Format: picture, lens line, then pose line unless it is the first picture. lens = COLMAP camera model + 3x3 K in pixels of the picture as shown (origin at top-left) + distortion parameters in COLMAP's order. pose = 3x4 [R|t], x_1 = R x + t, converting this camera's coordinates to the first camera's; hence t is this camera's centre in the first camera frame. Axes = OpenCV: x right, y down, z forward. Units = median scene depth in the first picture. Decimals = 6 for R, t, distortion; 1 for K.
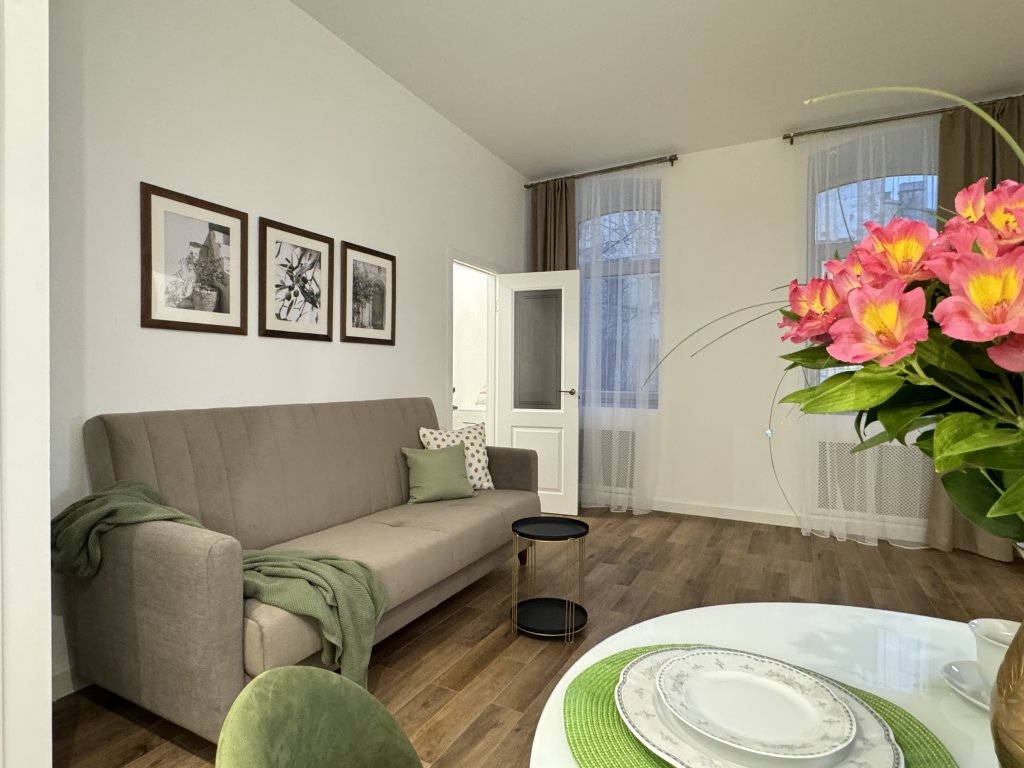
lens RADIAL K [[545.9, 0, 508.8], [0, 545.9, 384.4], [0, 0, 1]] dist [0.000287, 0.000163]
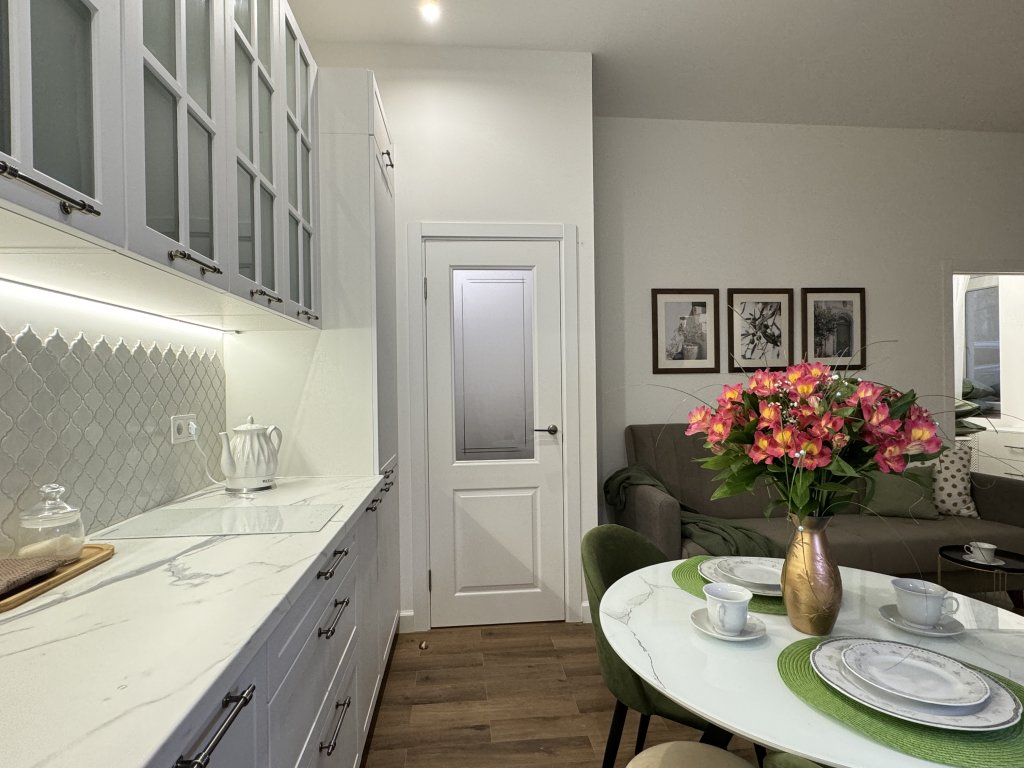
lens RADIAL K [[545.9, 0, 508.8], [0, 545.9, 384.4], [0, 0, 1]] dist [0.000287, 0.000163]
pose [[0.556230, -0.016550, -0.830864, 0.359724], [0.007203, 0.999860, -0.015094, -0.036930], [0.830997, 0.002411, 0.556271, -0.232935]]
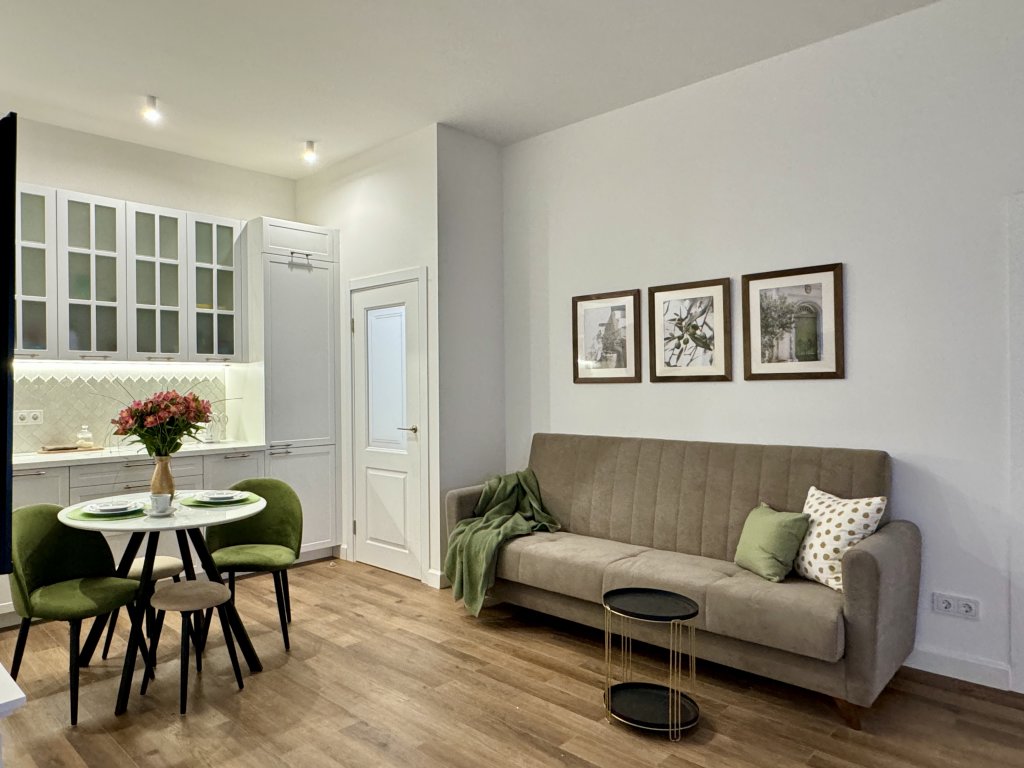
lens RADIAL K [[672.8, 0, 411.5], [0, 672.8, 382.4], [0, 0, 1]] dist [0.000881, 0.000454]
pose [[-0.322970, -0.008977, -0.946367, 1.062252], [-0.007145, 0.999950, -0.007046, -0.066375], [0.946382, 0.004486, -0.323018, 0.884004]]
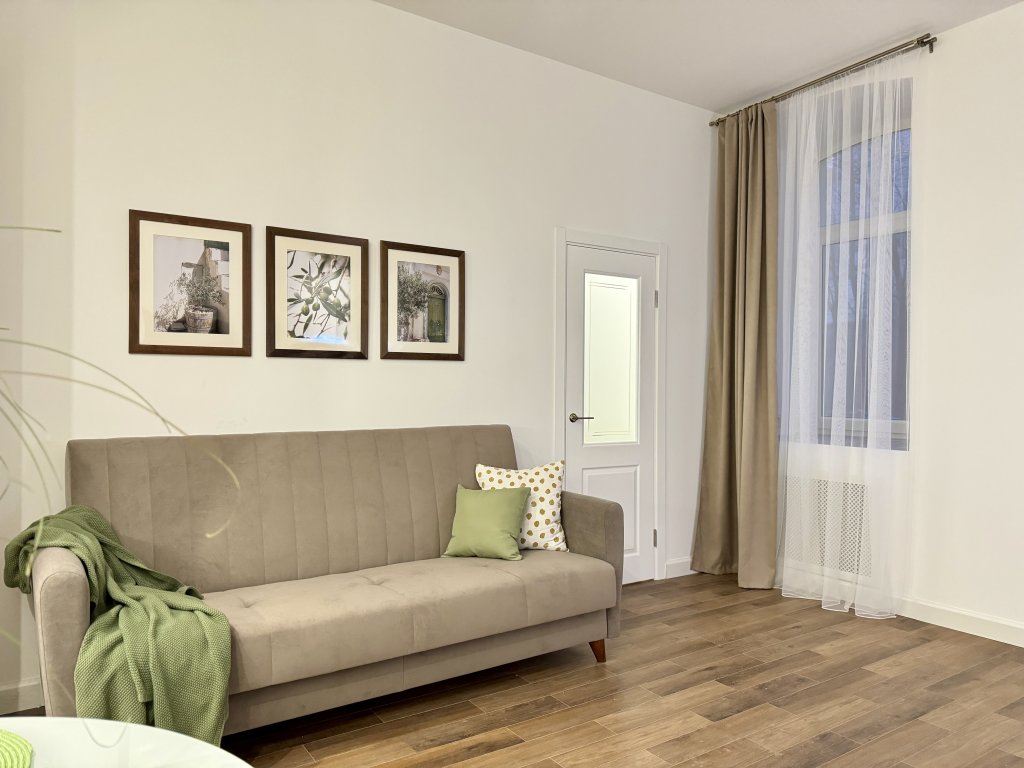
lens RADIAL K [[720.1, 0, 512.3], [0, 720.1, 389.6], [0, 0, 1]] dist [0.077480, -0.089936]
pose [[0.884480, -0.002370, -0.466571, 0.426835], [-0.005068, 0.999879, -0.014687, -0.016036], [0.466550, 0.015355, 0.884362, 0.106423]]
